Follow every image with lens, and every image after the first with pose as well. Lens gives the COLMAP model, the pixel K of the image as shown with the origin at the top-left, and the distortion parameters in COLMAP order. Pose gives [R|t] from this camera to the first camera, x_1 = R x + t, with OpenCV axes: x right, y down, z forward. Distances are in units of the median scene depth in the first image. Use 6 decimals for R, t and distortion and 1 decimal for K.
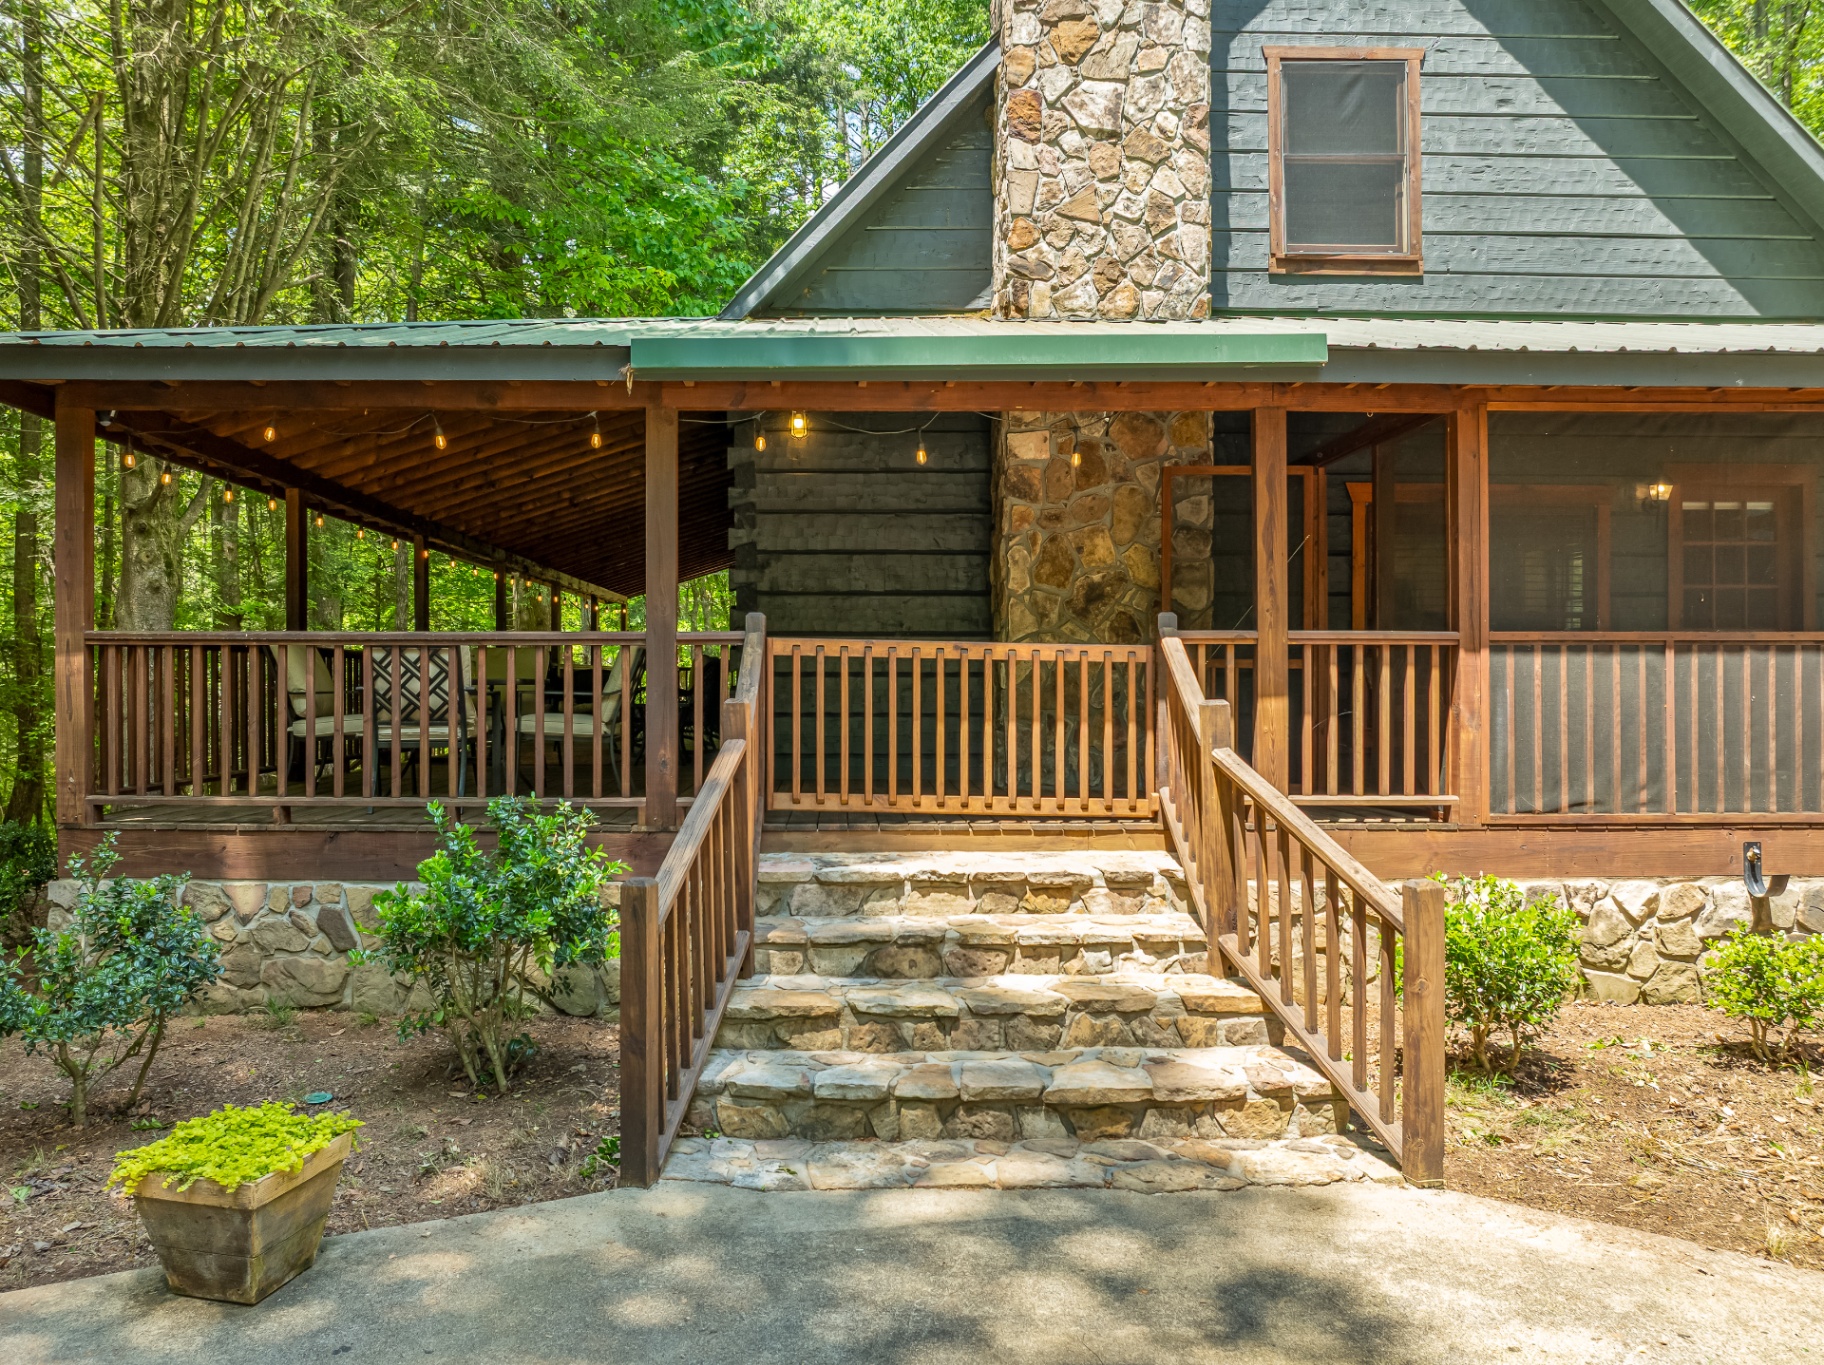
lens RADIAL K [[1298.7, 0, 839.4], [0, 1298.7, 690.6], [0, 0, 1]] dist [-0.041219, 0.012446]
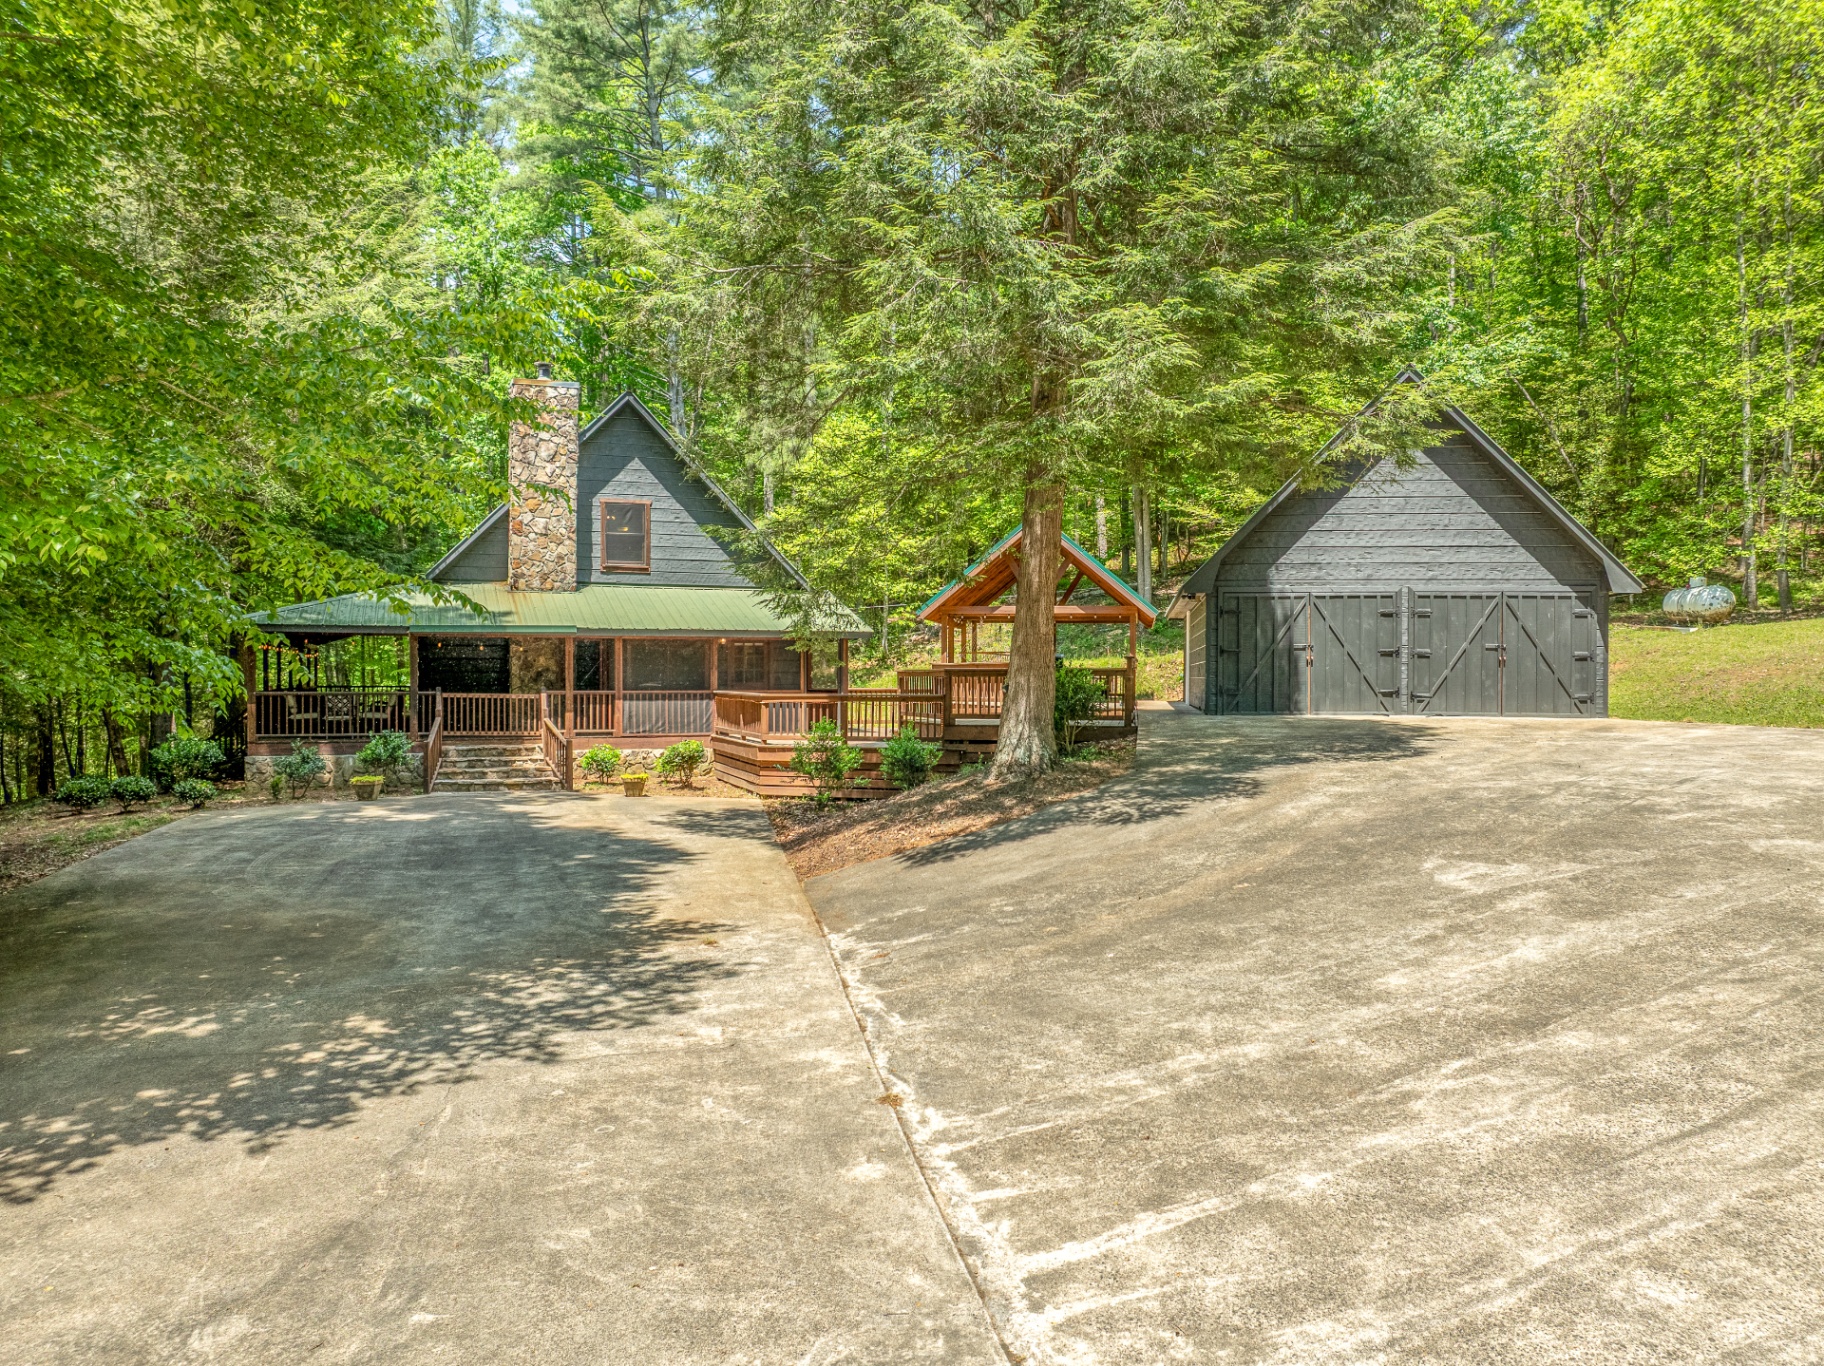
lens RADIAL K [[1298.7, 0, 919.5], [0, 1298.7, 678.4], [0, 0, 1]] dist [-0.041219, 0.012446]
pose [[0.934136, -0.000699, 0.356916, -0.084991], [0.003309, 0.999972, -0.006701, -0.044474], [-0.356901, 0.007441, 0.934113, -2.750319]]
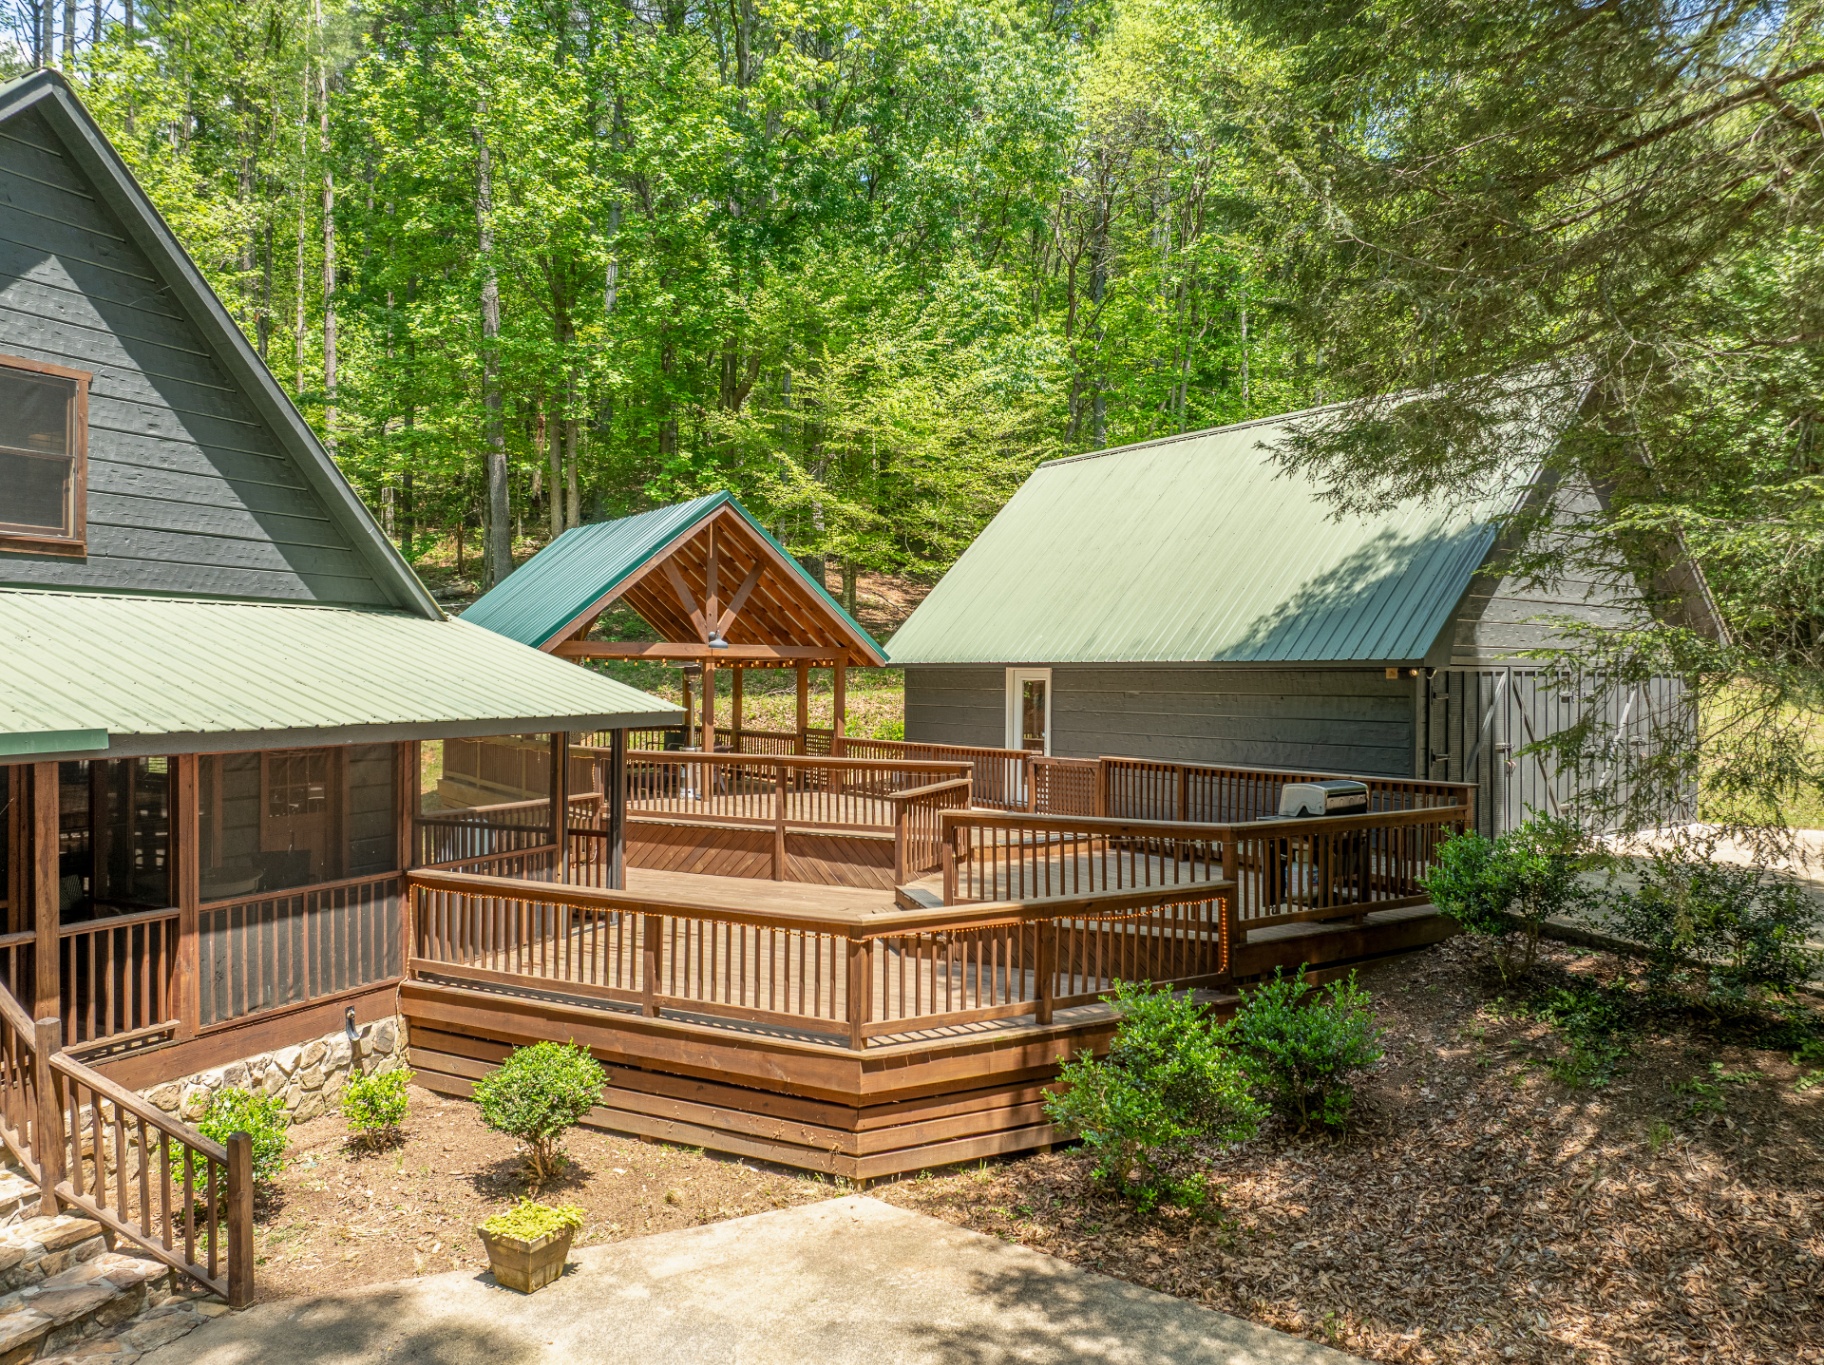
lens RADIAL K [[1298.7, 0, 918.5], [0, 1298.7, 673.6], [0, 0, 1]] dist [-0.041219, 0.012446]
pose [[0.427158, -0.001214, 0.904176, -0.390204], [0.002335, 0.999997, 0.000239, -0.256391], [-0.904174, 0.002009, 0.427160, -0.310523]]
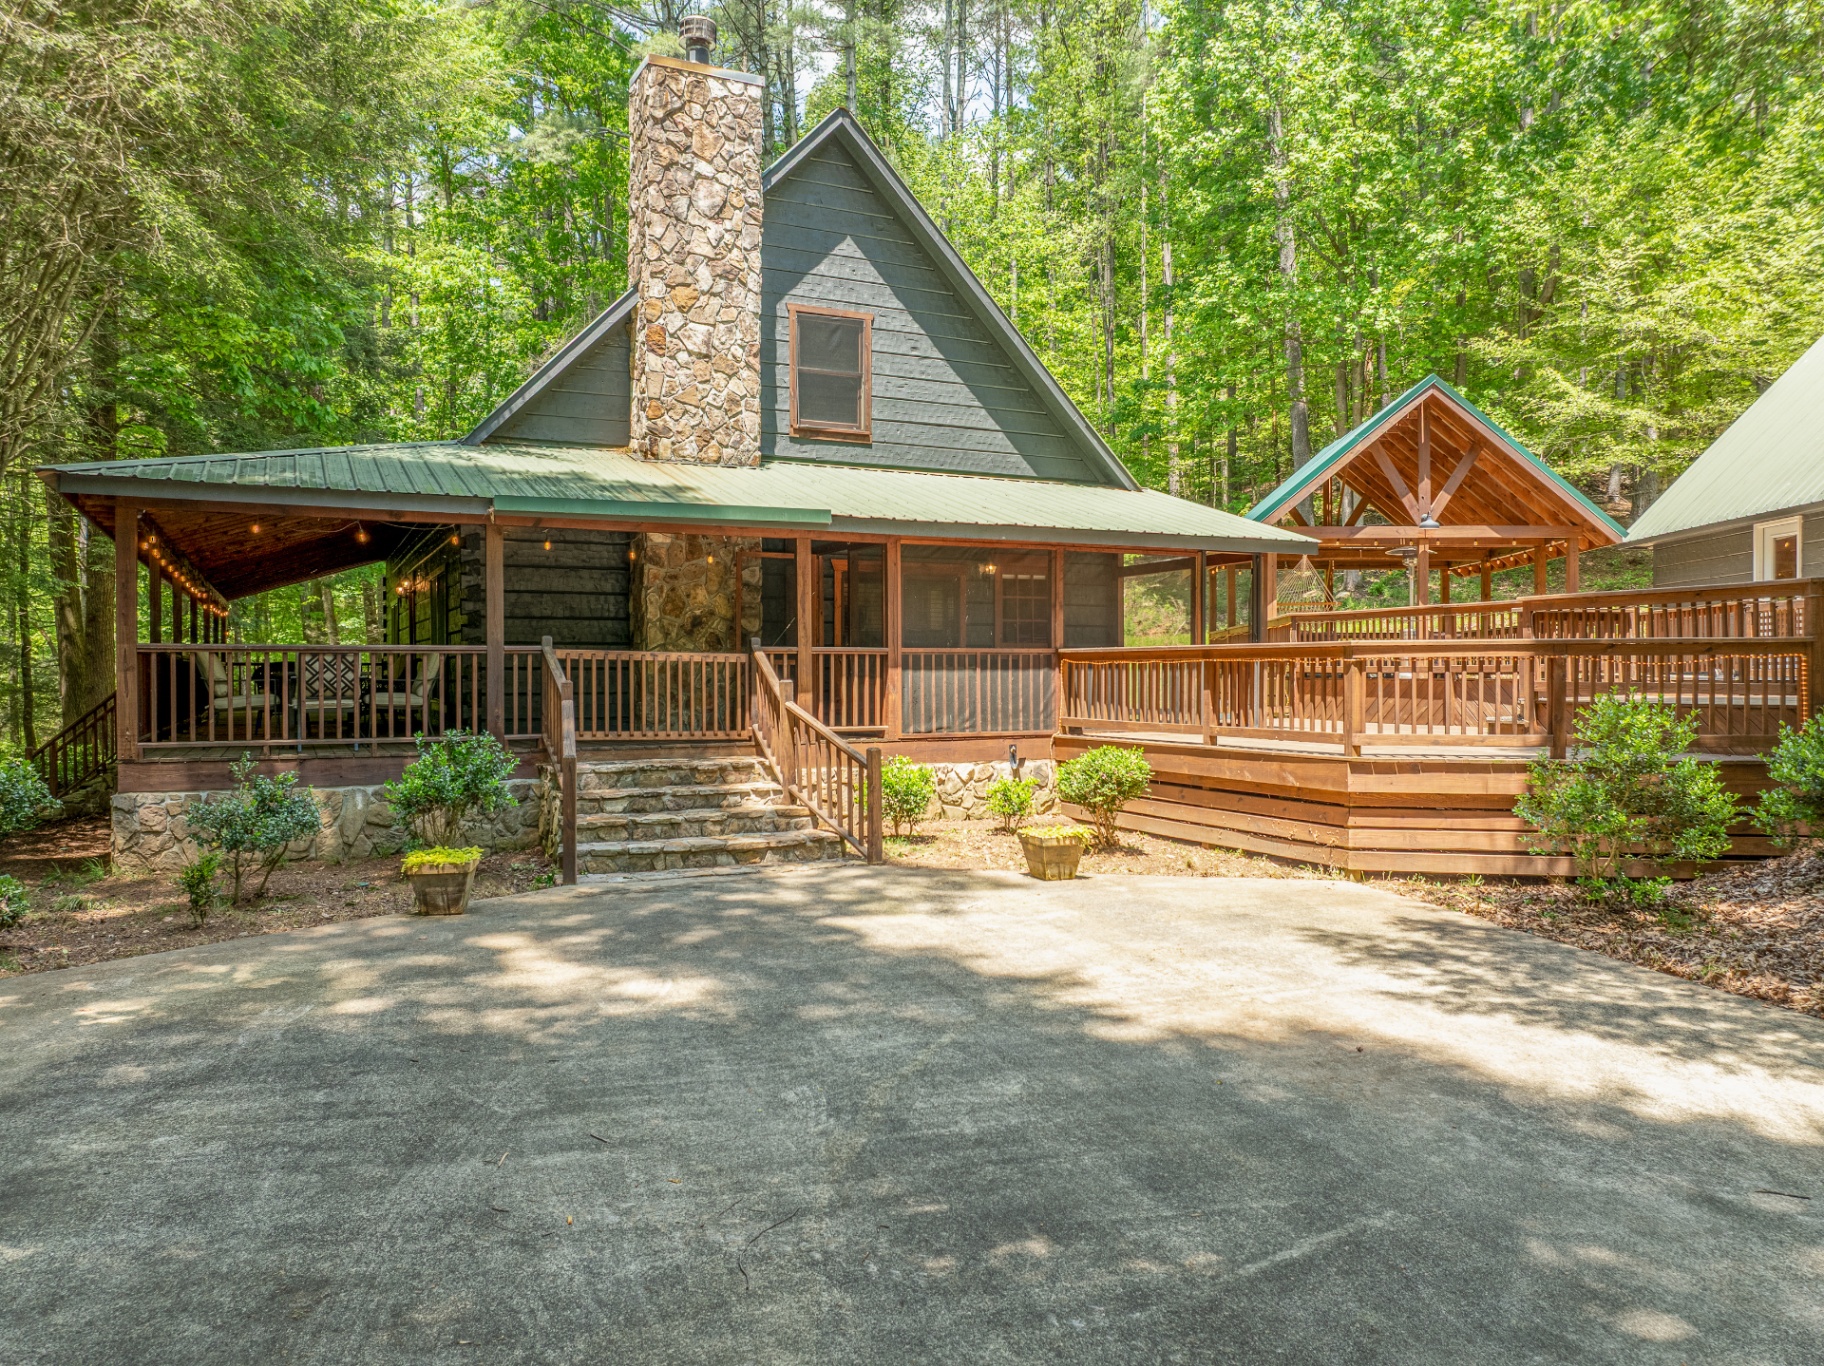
lens RADIAL K [[1298.7, 0, 917.1], [0, 1298.7, 678.9], [0, 0, 1]] dist [-0.041219, 0.012446]
pose [[0.896236, -0.004862, 0.443551, -0.347386], [0.007875, 0.999957, -0.004951, 0.013275], [-0.443507, 0.007930, 0.896236, -0.767655]]
